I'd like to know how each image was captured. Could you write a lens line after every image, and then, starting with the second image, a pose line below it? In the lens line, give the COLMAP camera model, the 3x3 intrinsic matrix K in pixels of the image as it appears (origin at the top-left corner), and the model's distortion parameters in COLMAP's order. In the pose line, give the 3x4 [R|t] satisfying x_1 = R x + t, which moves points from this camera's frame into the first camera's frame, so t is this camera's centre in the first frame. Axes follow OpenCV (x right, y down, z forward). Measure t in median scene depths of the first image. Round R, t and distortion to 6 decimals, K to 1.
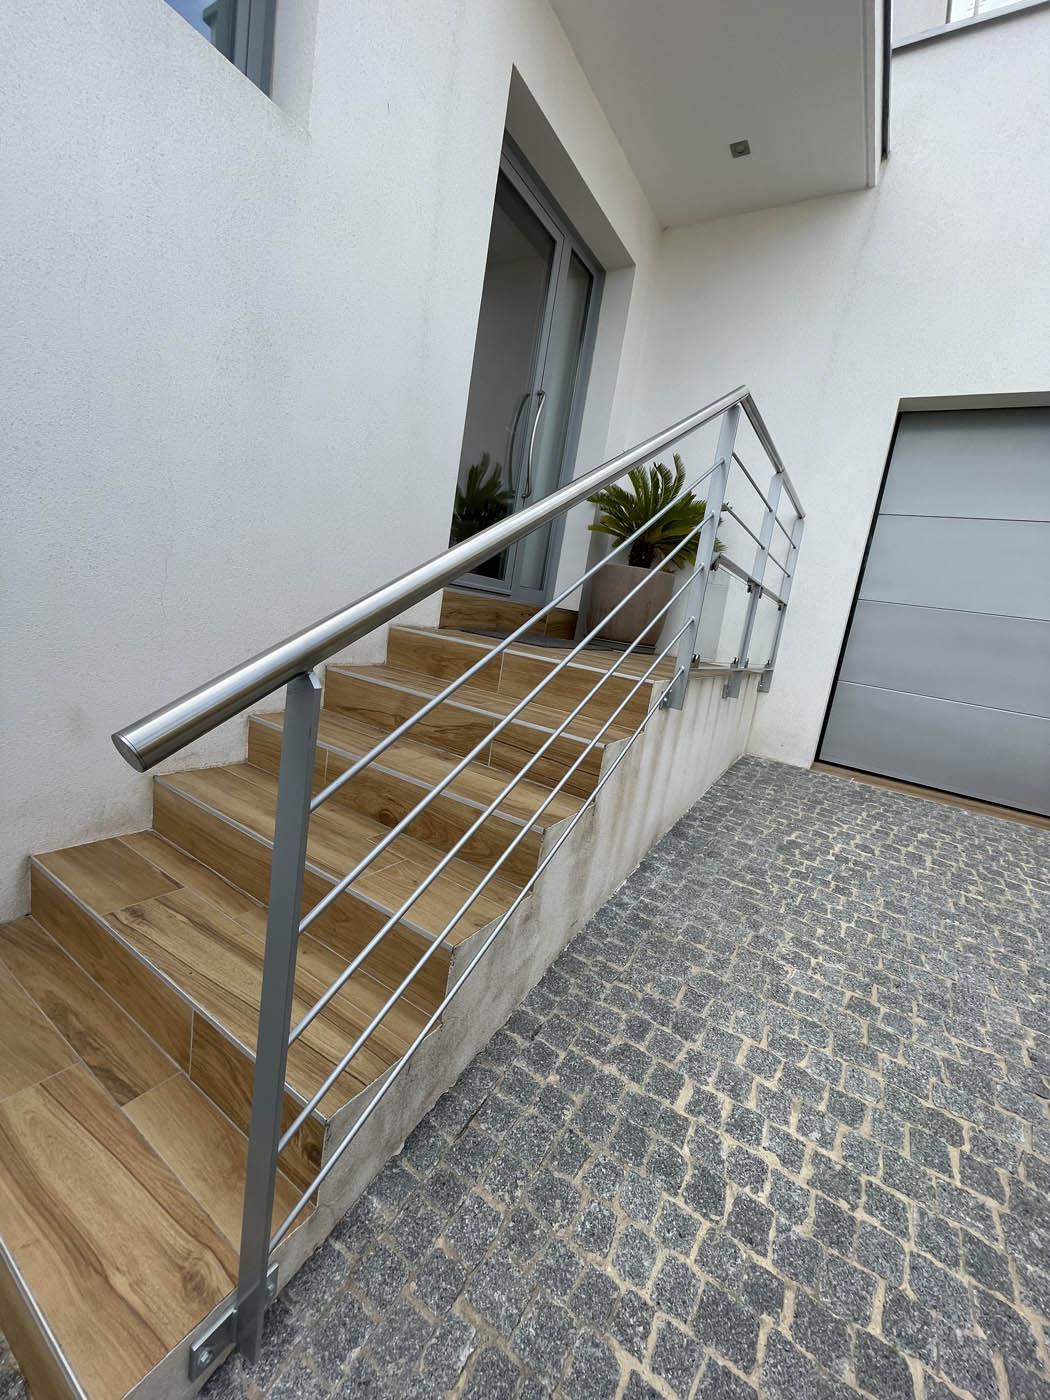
lens RADIAL K [[566.8, 0, 526.9], [0, 566.8, 704.4], [0, 0, 1]] dist [-0.001733, -0.000863]
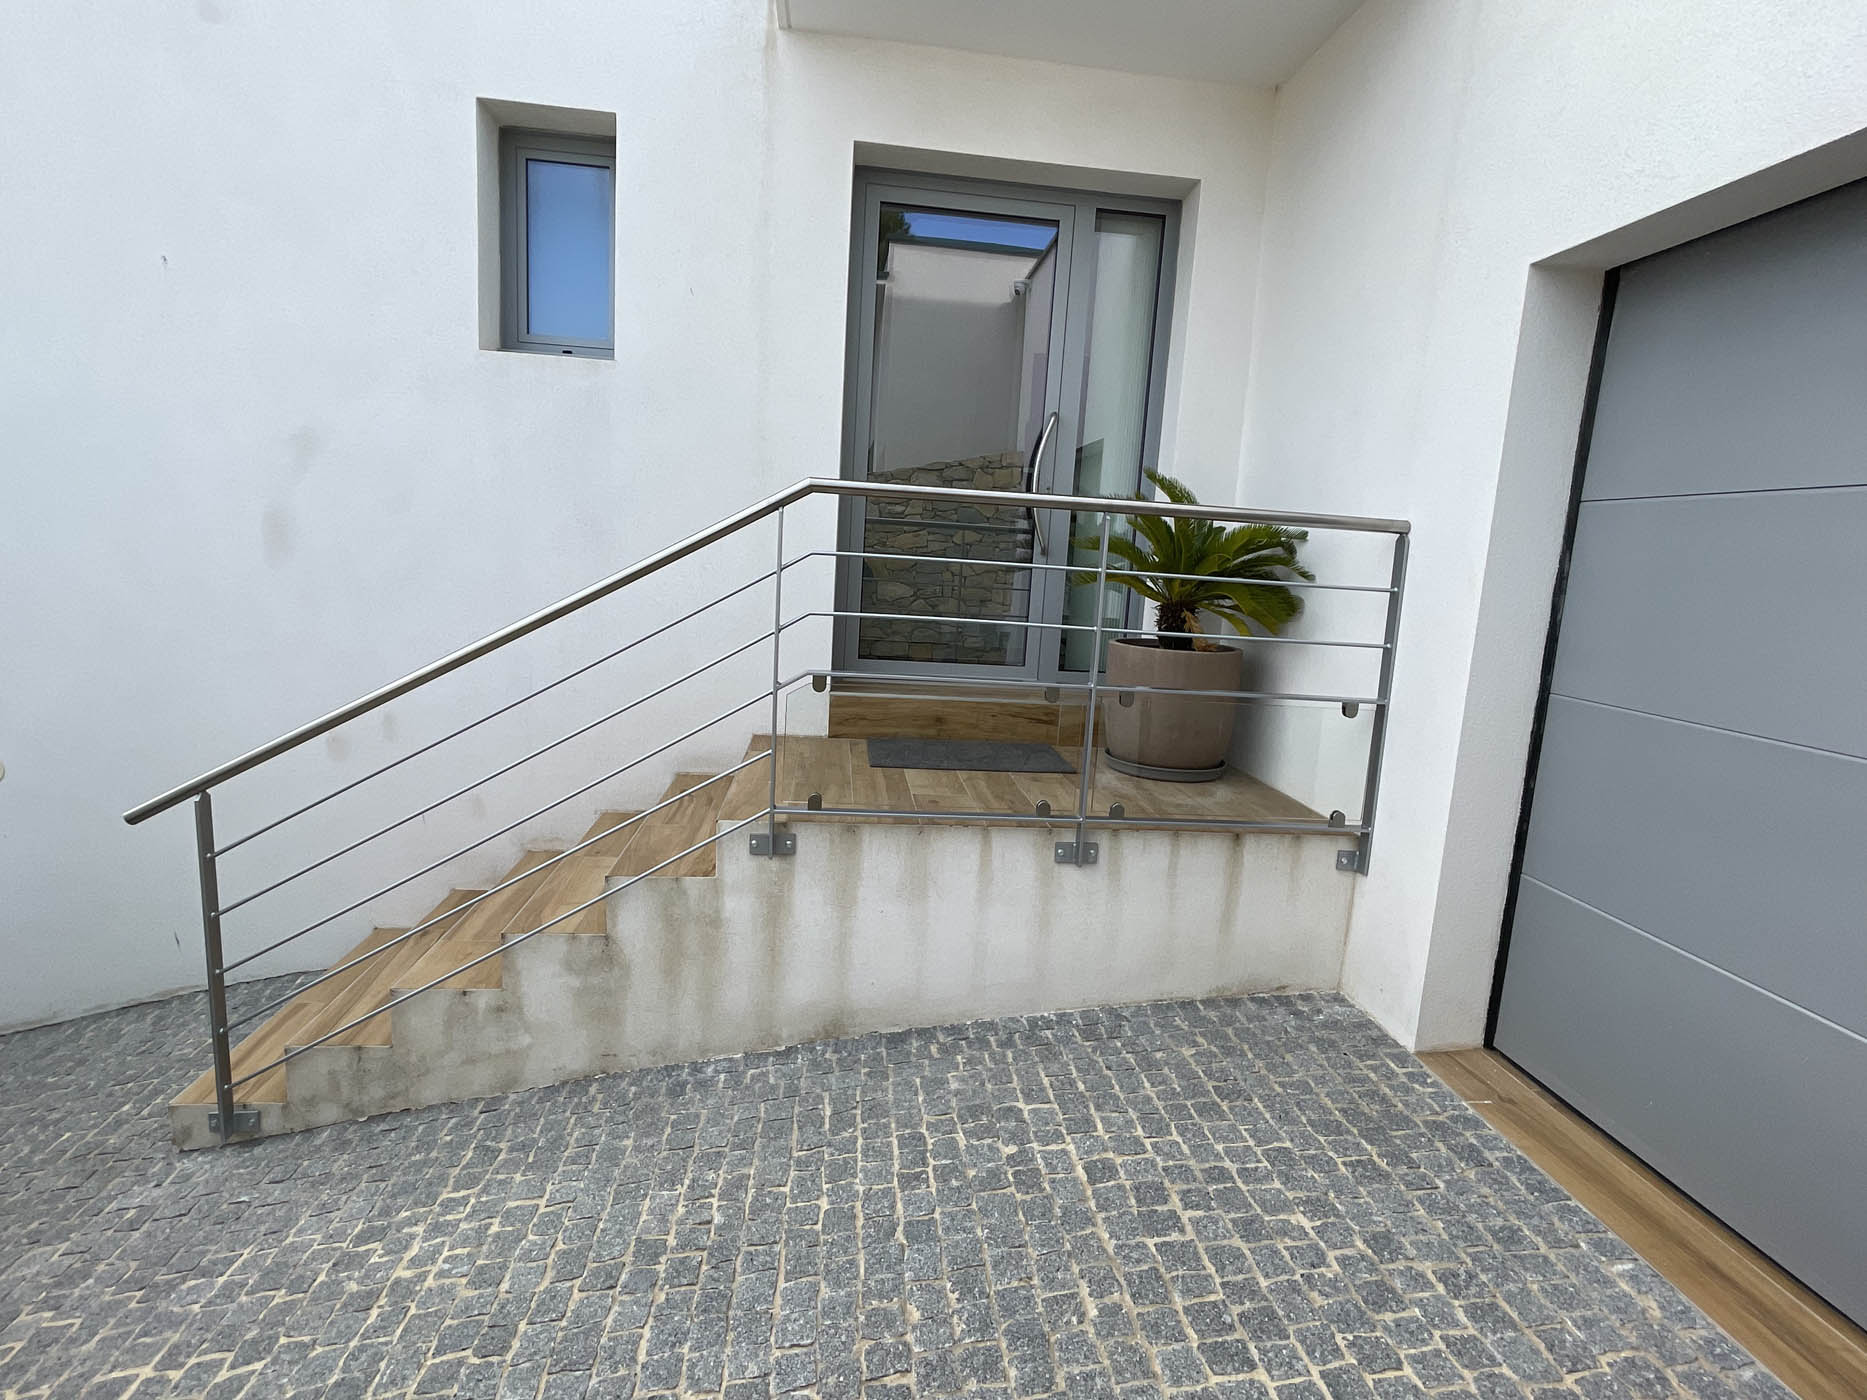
lens RADIAL K [[917.4, 0, 934.9], [0, 917.4, 694.7], [0, 0, 1]] dist [-0.003787, 0.001842]
pose [[0.618237, 0.001563, -0.785990, 1.392224], [-0.089555, 0.993626, -0.068466, -0.152585], [0.780873, 0.112717, 0.614437, 0.311543]]
